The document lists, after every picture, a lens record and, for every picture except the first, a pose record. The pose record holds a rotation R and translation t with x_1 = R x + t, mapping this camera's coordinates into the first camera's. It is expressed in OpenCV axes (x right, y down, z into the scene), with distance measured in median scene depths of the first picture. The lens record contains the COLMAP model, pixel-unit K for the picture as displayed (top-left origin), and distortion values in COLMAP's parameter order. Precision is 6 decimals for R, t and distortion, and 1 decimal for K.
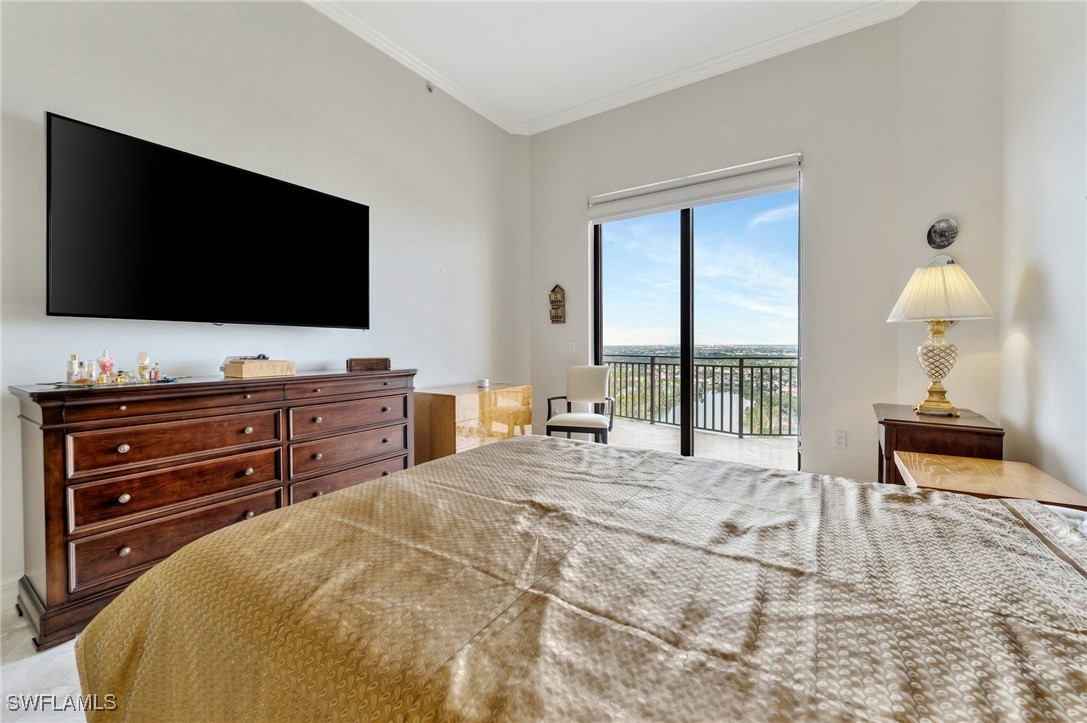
lens RADIAL K [[435.1, 0, 541.3], [0, 435.1, 342.7], [0, 0, 1]] dist [-0.003766, 0.000727]
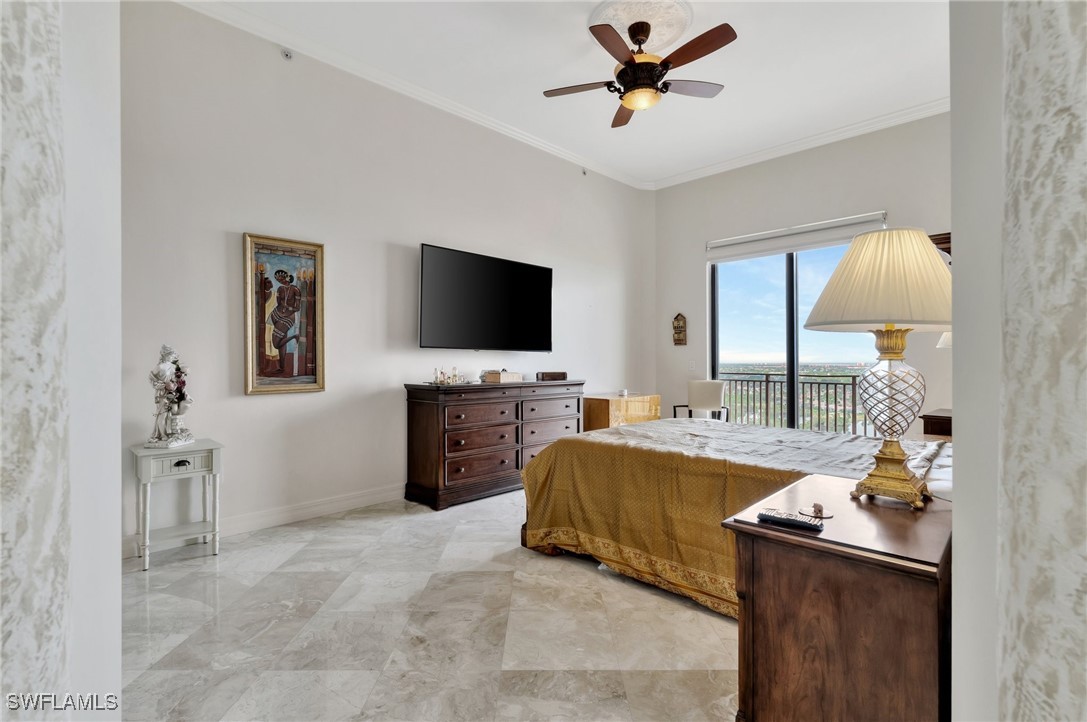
lens RADIAL K [[508.1, 0, 537.7], [0, 508.1, 354.4], [0, 0, 1]] dist [-0.001250, 0.000013]
pose [[0.980978, -0.000227, -0.194118, -0.092256], [-0.001572, 0.999957, -0.009112, -0.006834], [0.194112, 0.009244, 0.980936, -0.563511]]
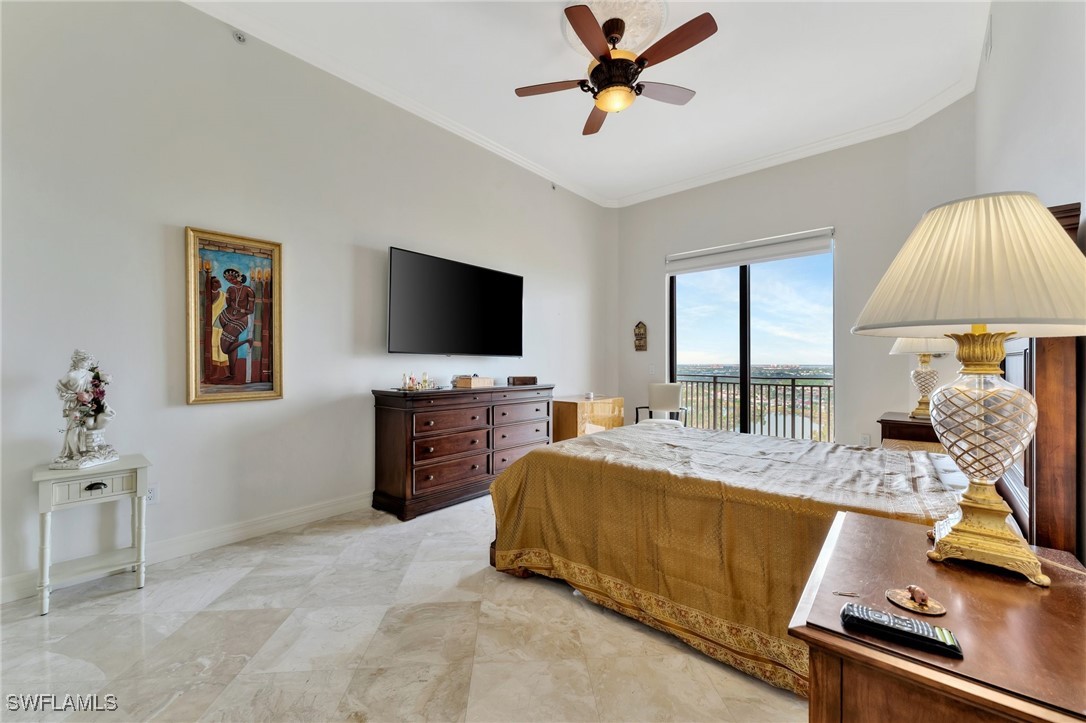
lens RADIAL K [[429.5, 0, 537.3], [0, 429.5, 355.7], [0, 0, 1]] dist [0.002450, -0.000315]
pose [[0.991422, 0.001290, -0.130691, -0.123647], [-0.003121, 0.999900, -0.013807, -0.013542], [0.130660, 0.014097, 0.991327, -0.392210]]
